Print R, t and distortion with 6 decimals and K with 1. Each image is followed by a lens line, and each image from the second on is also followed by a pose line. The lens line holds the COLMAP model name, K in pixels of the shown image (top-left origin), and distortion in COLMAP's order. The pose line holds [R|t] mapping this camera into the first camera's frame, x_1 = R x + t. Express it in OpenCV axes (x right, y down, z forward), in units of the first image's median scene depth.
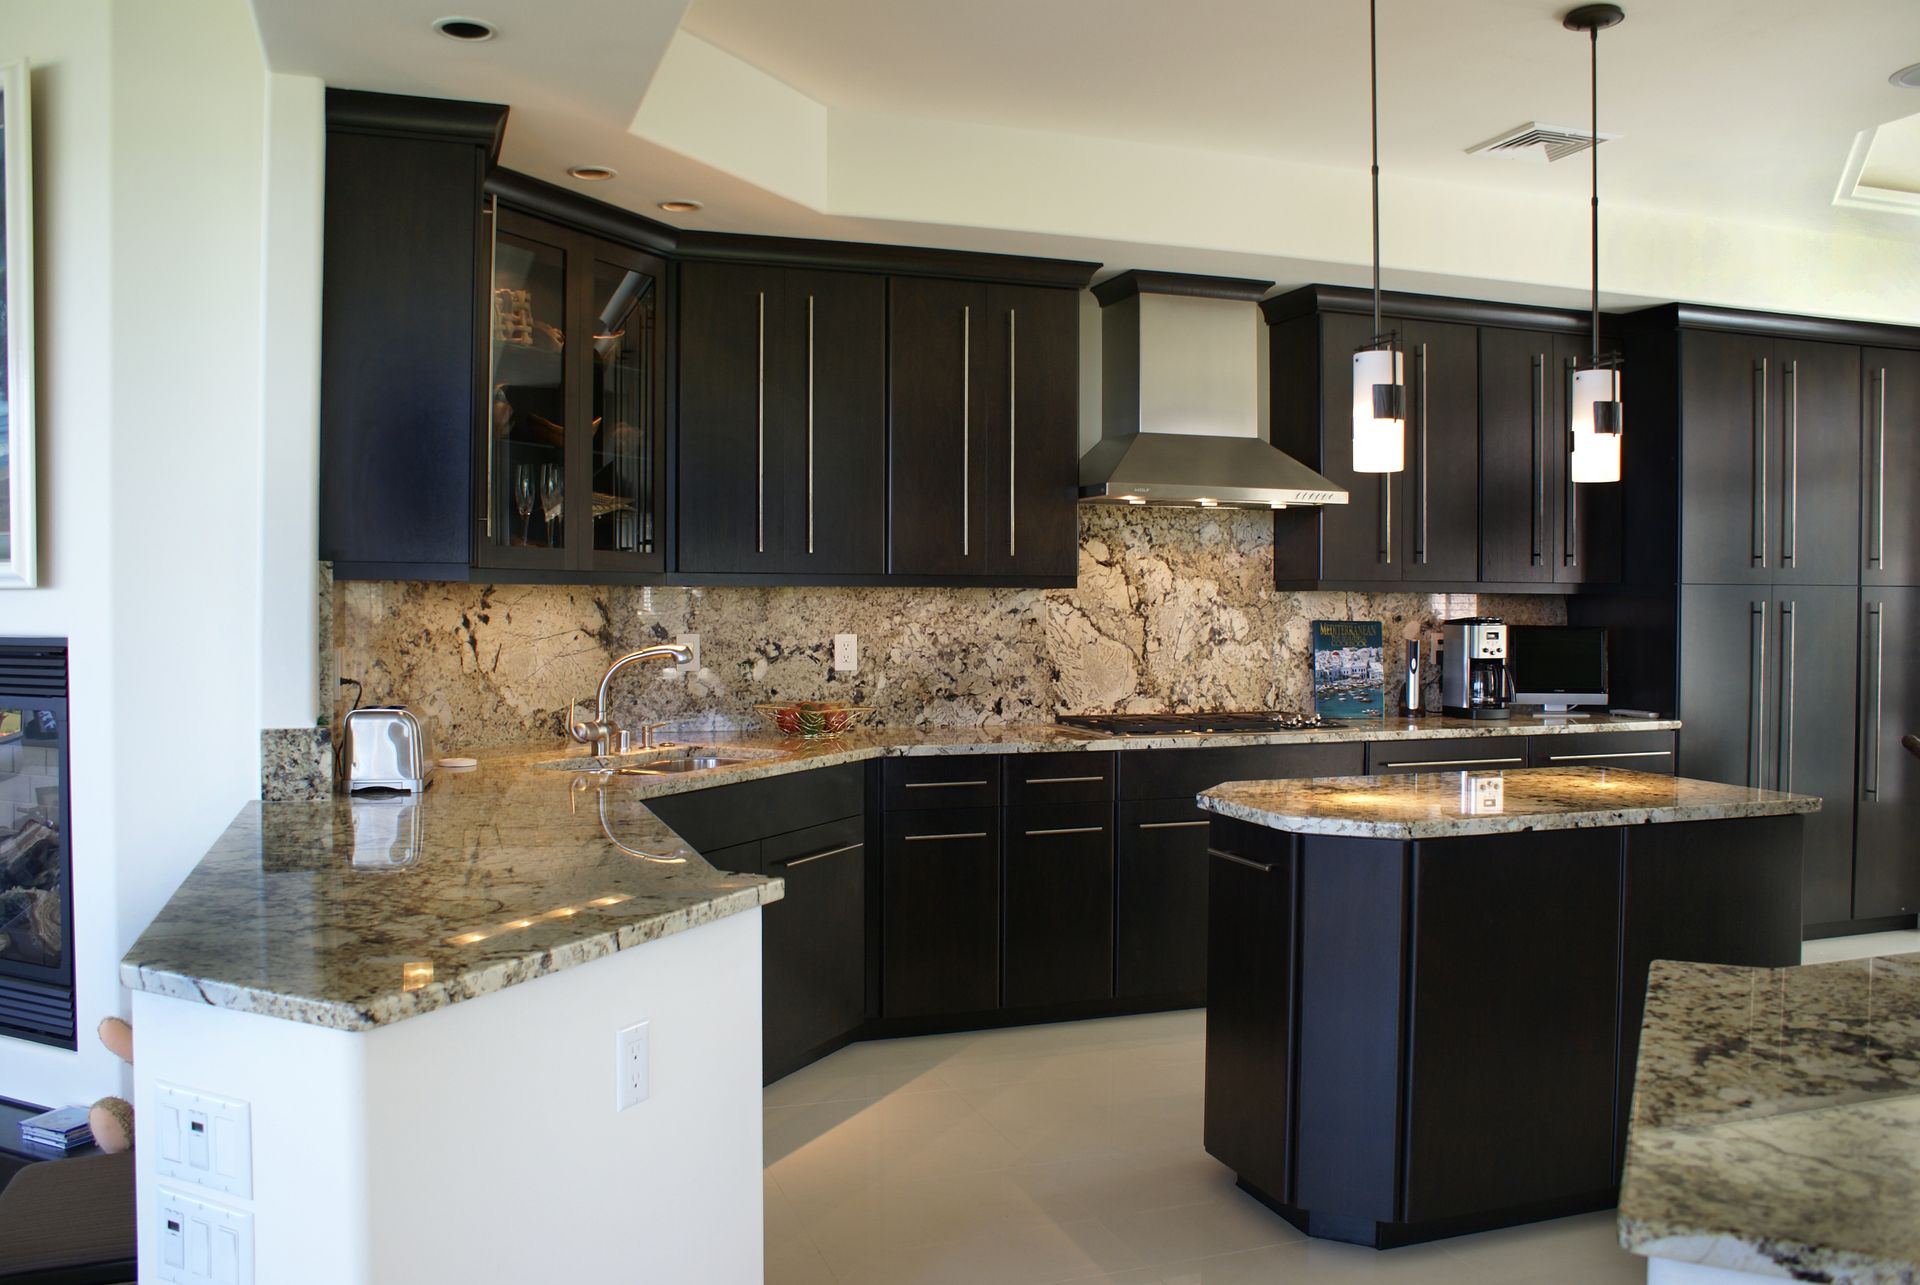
lens RADIAL K [[1515.9, 0, 957.9], [0, 1515.9, 643.7], [0, 0, 1]] dist [-0.102119, 0.000641]
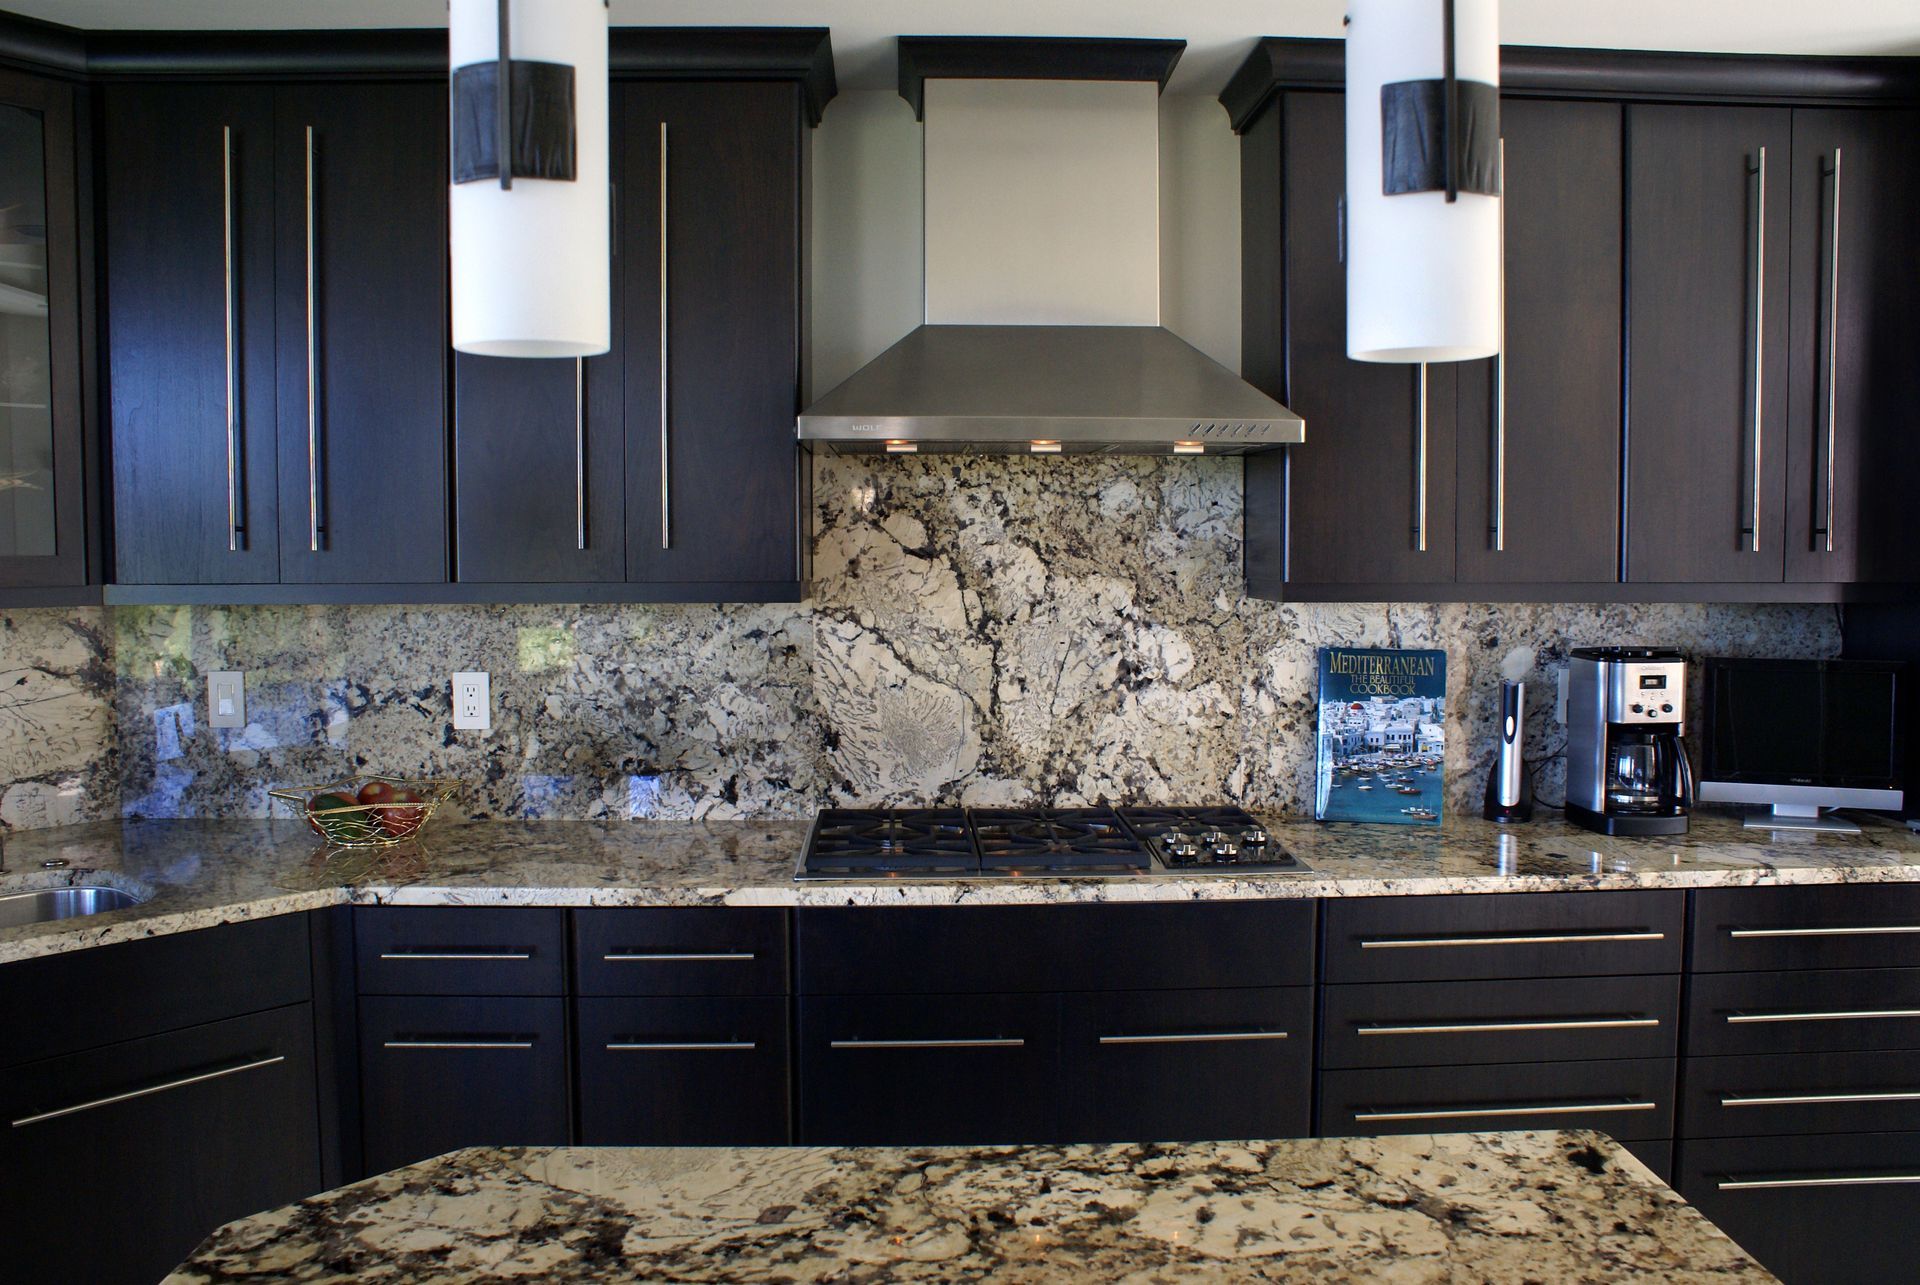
lens RADIAL K [[1418.6, 0, 950.8], [0, 1418.6, 648.3], [0, 0, 1]] dist [-0.115564, 0.044856]
pose [[0.956326, 0.012181, -0.292050, 0.278519], [-0.003018, 0.999490, 0.031806, -0.034224], [0.292288, -0.029535, 0.955874, 0.485019]]
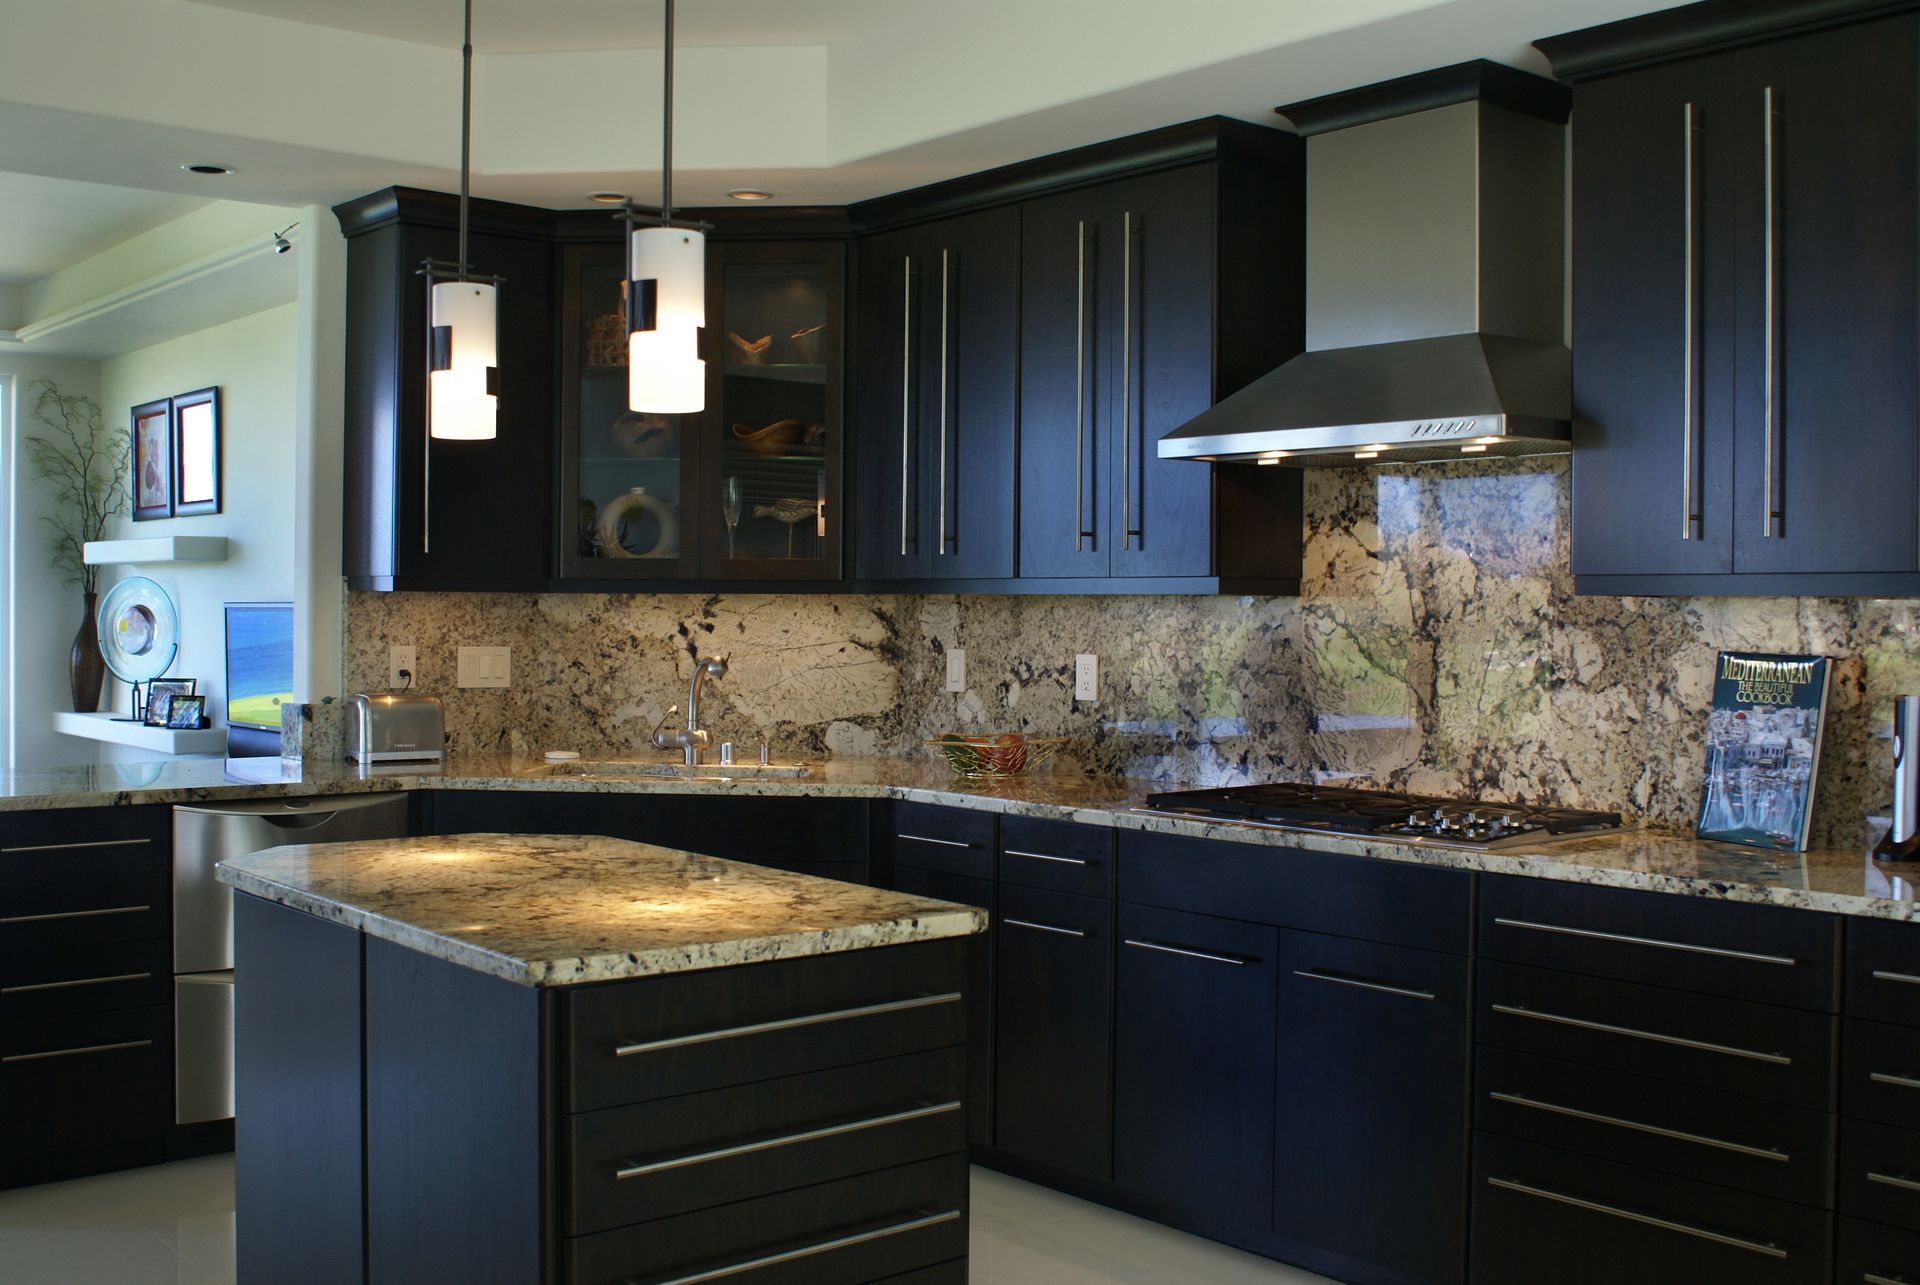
lens RADIAL K [[2022.6, 0, 954.6], [0, 2022.6, 629.6], [0, 0, 1]] dist [-0.086849, 0.000000]
pose [[0.361585, 0.009455, -0.932291, 0.853506], [-0.031502, 0.999502, -0.002081, -0.014348], [0.931807, 0.030121, 0.361703, 0.537096]]
